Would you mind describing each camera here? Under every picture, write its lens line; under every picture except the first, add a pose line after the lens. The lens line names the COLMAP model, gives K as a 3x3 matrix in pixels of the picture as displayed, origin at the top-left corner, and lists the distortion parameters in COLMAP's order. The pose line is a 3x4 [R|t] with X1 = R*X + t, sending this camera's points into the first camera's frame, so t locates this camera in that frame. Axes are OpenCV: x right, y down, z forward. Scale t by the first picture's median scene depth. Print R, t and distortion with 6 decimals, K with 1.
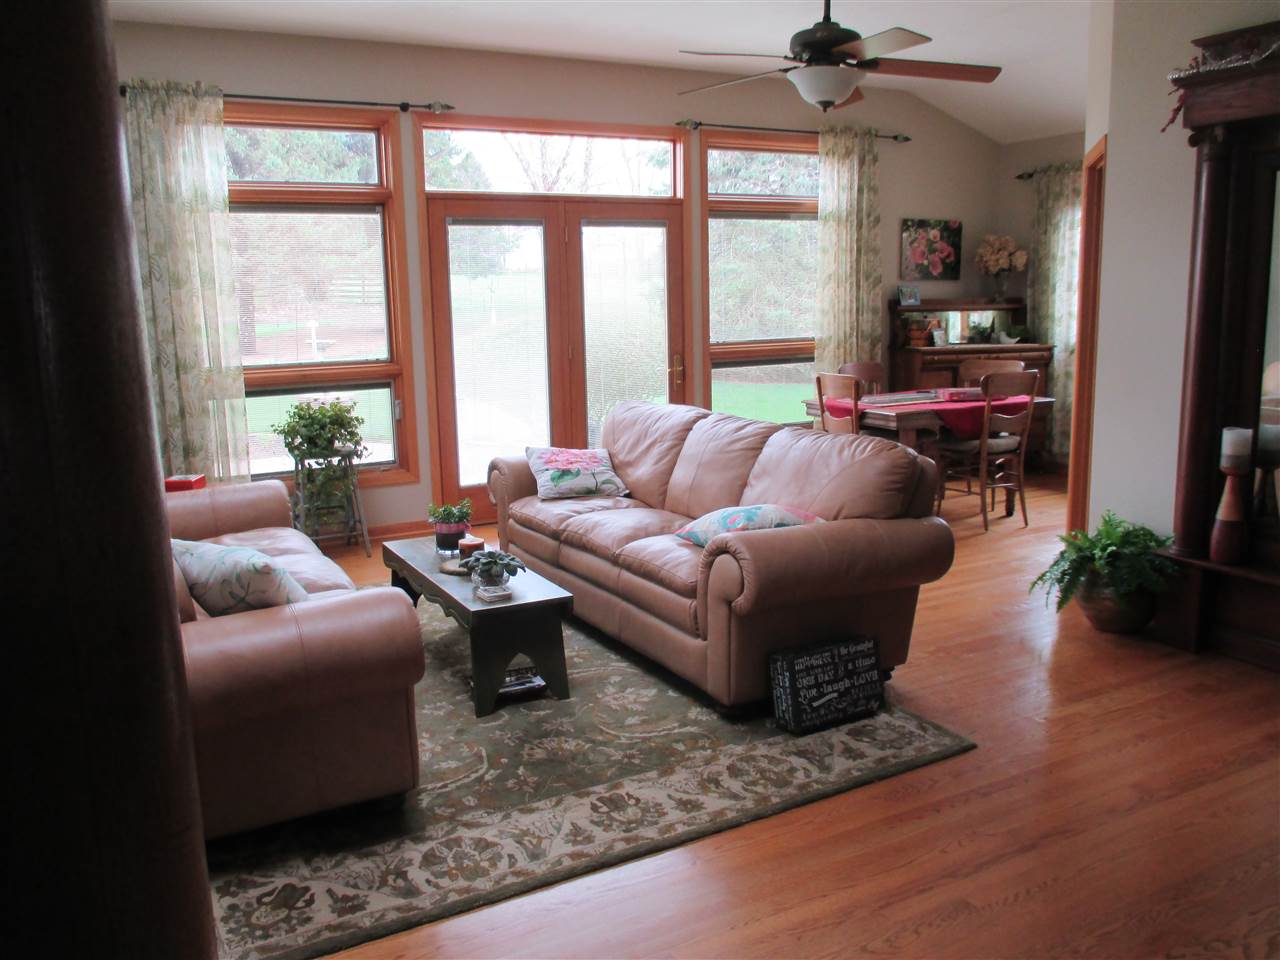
lens RADIAL K [[1077.7, 0, 644.5], [0, 1077.7, 480.9], [0, 0, 1]] dist [-0.018025, -0.001155]
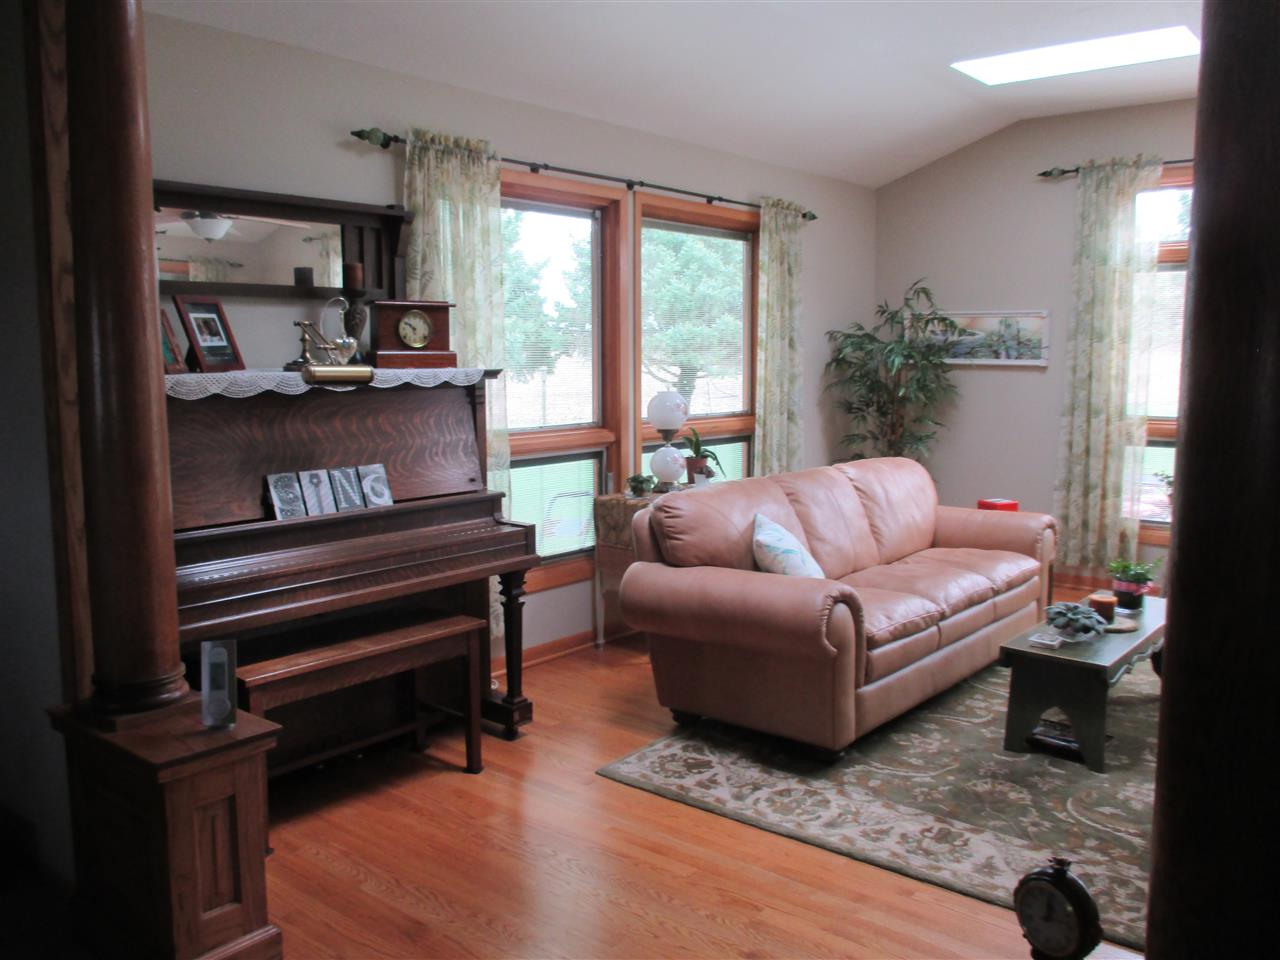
lens RADIAL K [[1077.7, 0, 646.6], [0, 1077.7, 479.3], [0, 0, 1]] dist [-0.018025, -0.001155]
pose [[0.371870, 0.133406, -0.918649, 0.766619], [-0.175884, 0.981819, 0.071381, -0.063722], [0.911470, 0.135031, 0.388573, 0.279845]]
